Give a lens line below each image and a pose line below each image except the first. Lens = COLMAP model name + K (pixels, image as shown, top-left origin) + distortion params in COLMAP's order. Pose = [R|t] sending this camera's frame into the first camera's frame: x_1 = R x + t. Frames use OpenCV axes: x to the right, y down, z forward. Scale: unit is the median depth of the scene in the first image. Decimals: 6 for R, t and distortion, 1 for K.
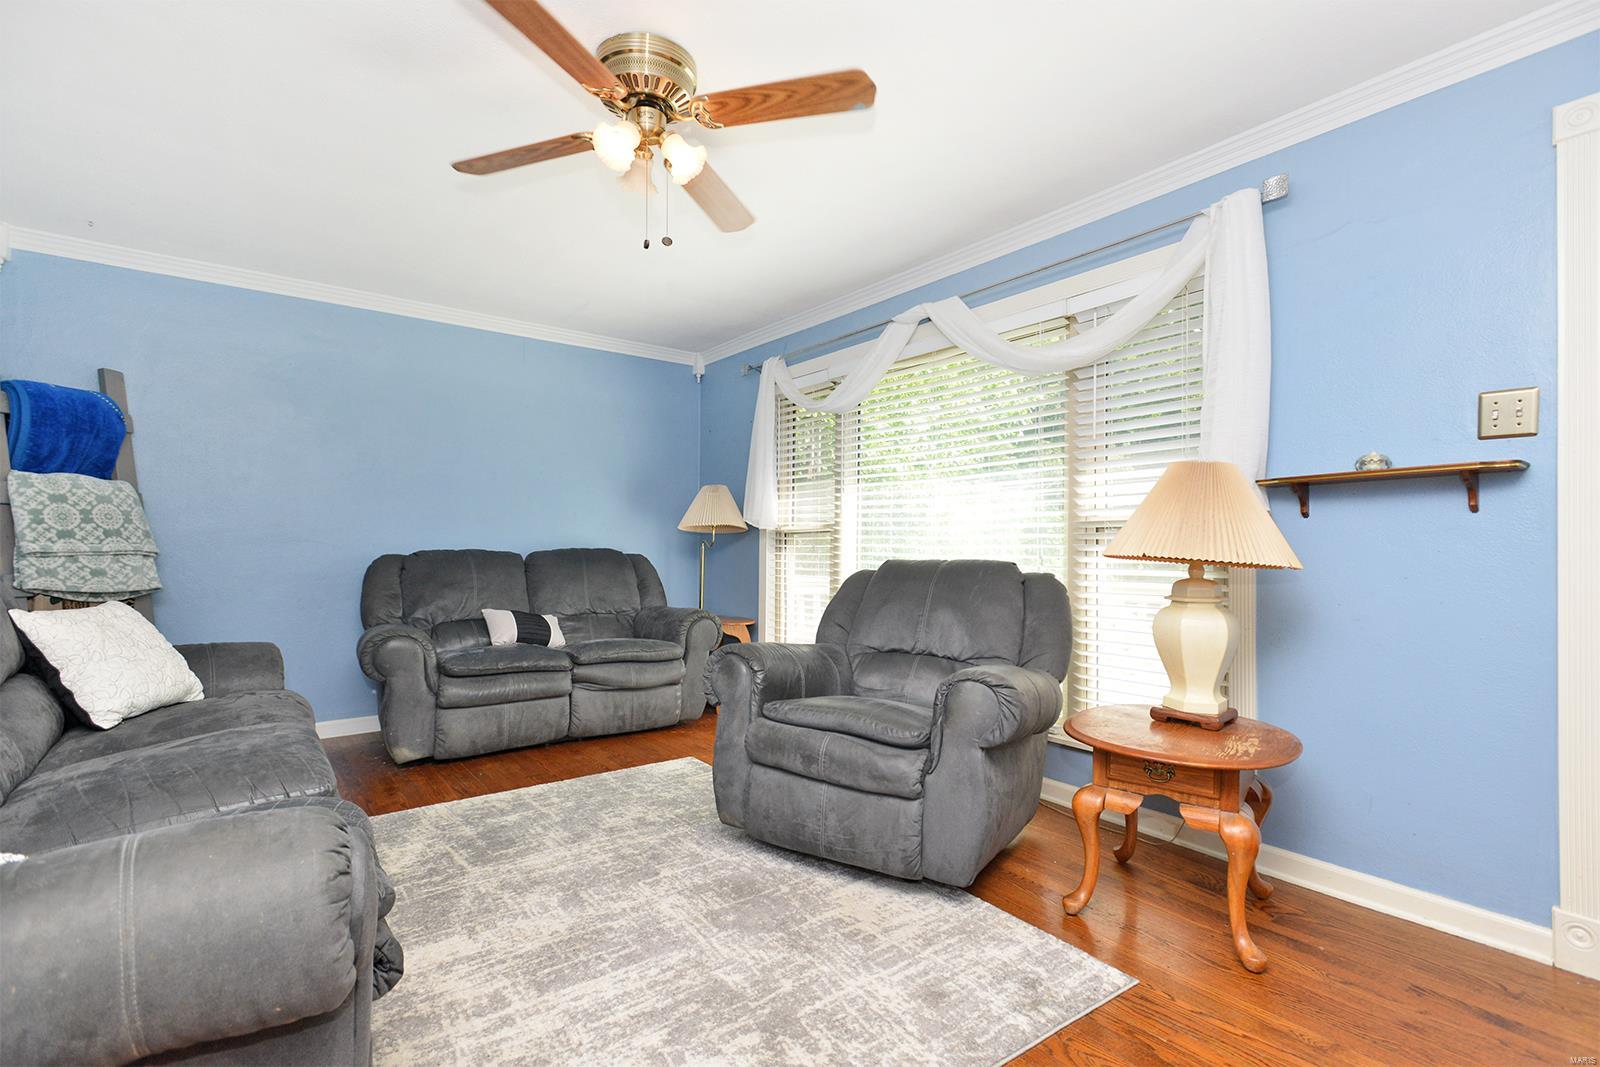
lens RADIAL K [[762.5, 0, 800.0], [0, 762.5, 533.5], [0, 0, 1]] dist [0.022452, -0.000213]
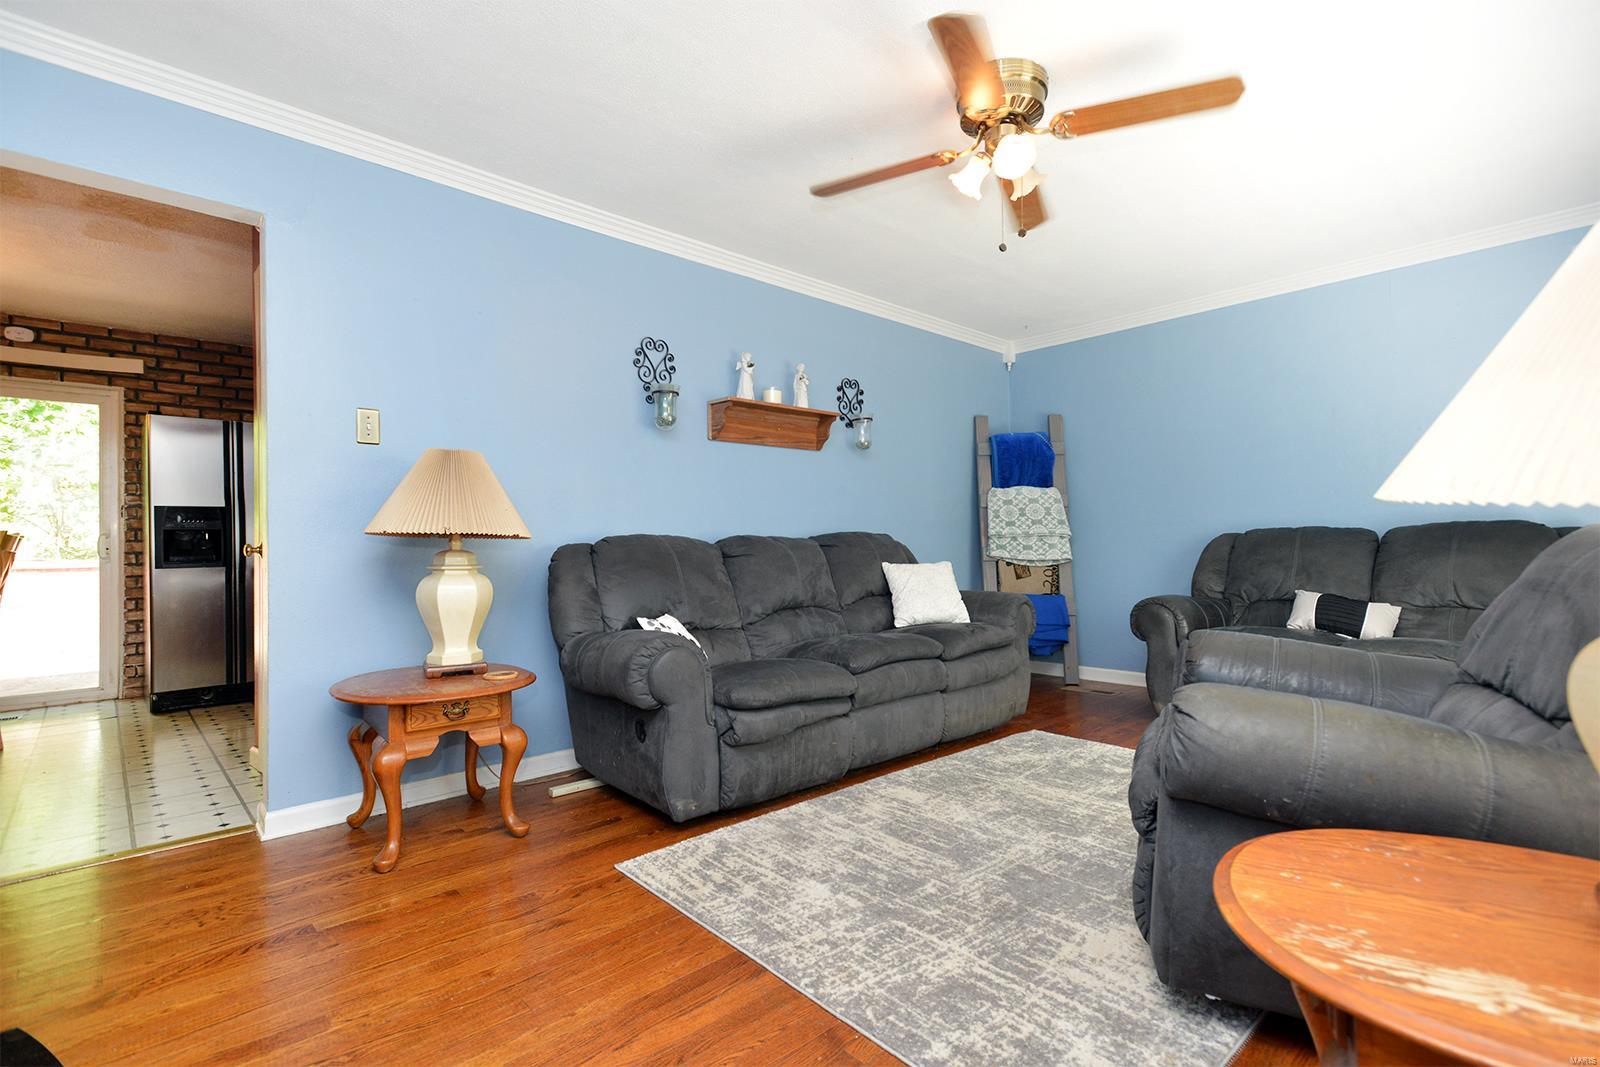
lens RADIAL K [[756.5, 0, 803.6], [0, 756.5, 530.8], [0, 0, 1]] dist [0.005392, -0.000629]
pose [[0.076553, -0.023212, -0.996795, 0.758022], [0.032850, 0.999245, -0.020746, 0.042422], [0.996524, -0.031156, 0.077258, 0.536149]]
